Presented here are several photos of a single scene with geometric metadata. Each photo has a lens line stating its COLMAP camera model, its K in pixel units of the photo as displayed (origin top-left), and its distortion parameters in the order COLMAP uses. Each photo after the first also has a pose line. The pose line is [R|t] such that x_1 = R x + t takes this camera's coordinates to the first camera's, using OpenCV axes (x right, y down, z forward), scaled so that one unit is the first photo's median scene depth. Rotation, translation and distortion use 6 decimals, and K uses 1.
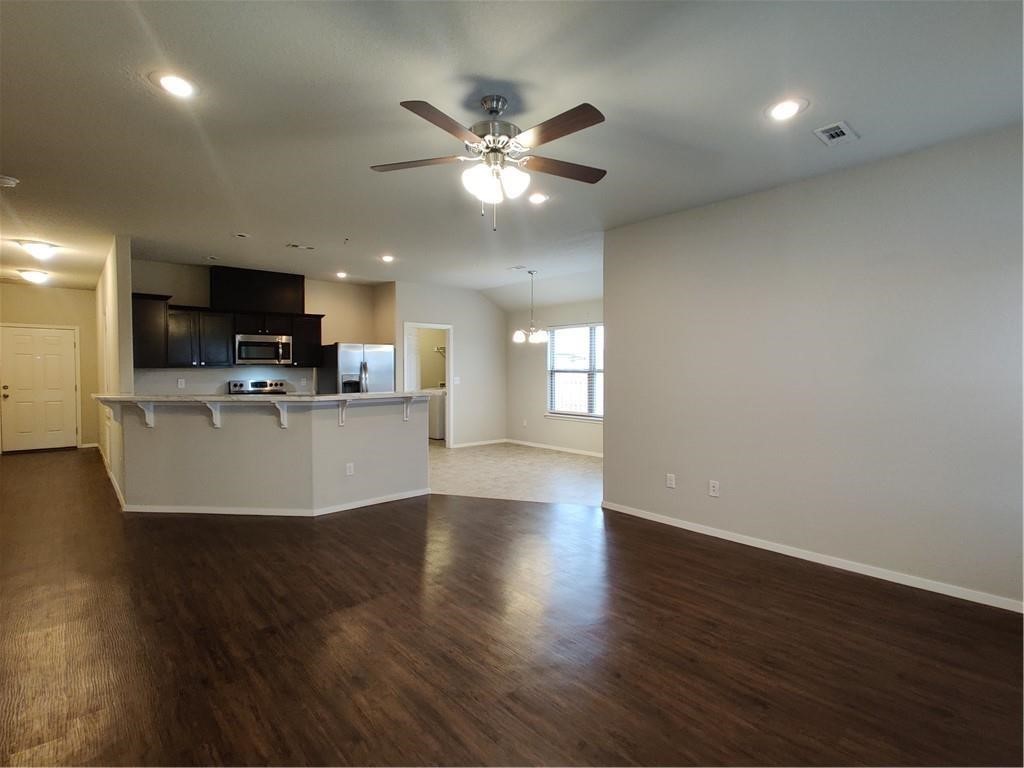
lens RADIAL K [[516.2, 0, 505.1], [0, 516.2, 377.1], [0, 0, 1]] dist [0.009250, 0.005633]
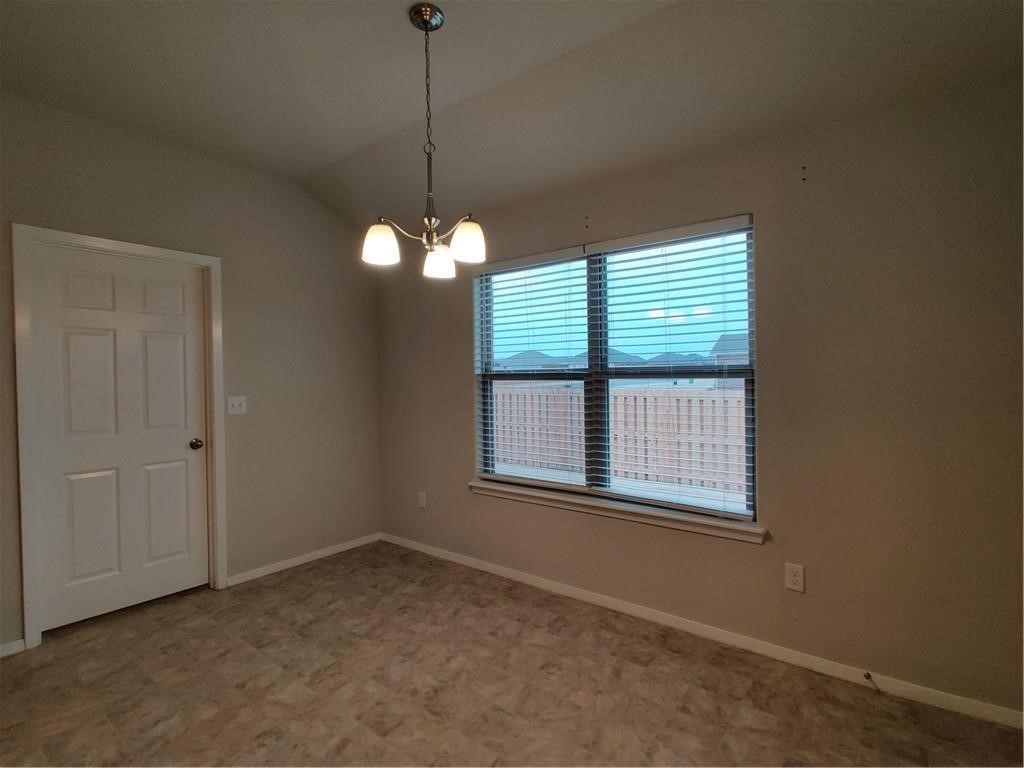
lens RADIAL K [[516.2, 0, 493.4], [0, 516.2, 384.1], [0, 0, 1]] dist [0.009250, 0.005633]
pose [[0.988557, -0.018240, 0.149743, 0.040869], [0.018690, 0.999824, -0.001597, -0.005400], [-0.149687, 0.004377, 0.988724, 0.677298]]
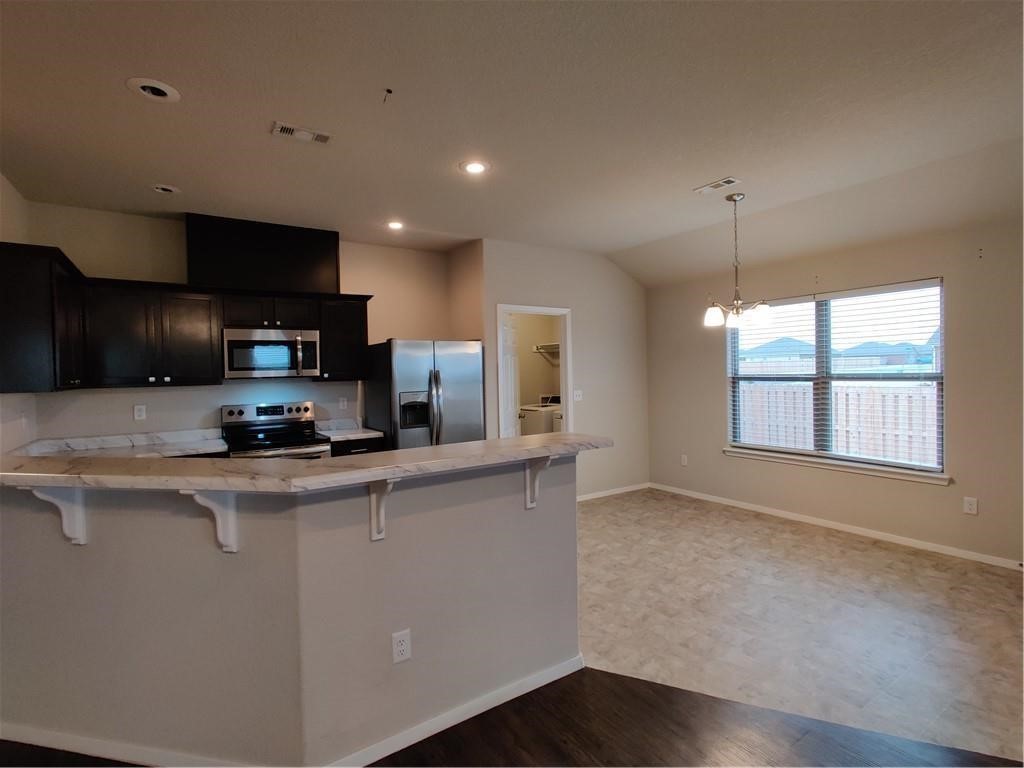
lens RADIAL K [[516.2, 0, 508.3], [0, 516.2, 382.9], [0, 0, 1]] dist [0.009250, 0.005633]
pose [[0.991353, -0.017052, -0.130112, -0.108034], [0.017684, 0.999837, 0.003708, -0.014897], [0.130028, -0.005977, 0.991492, 0.406254]]
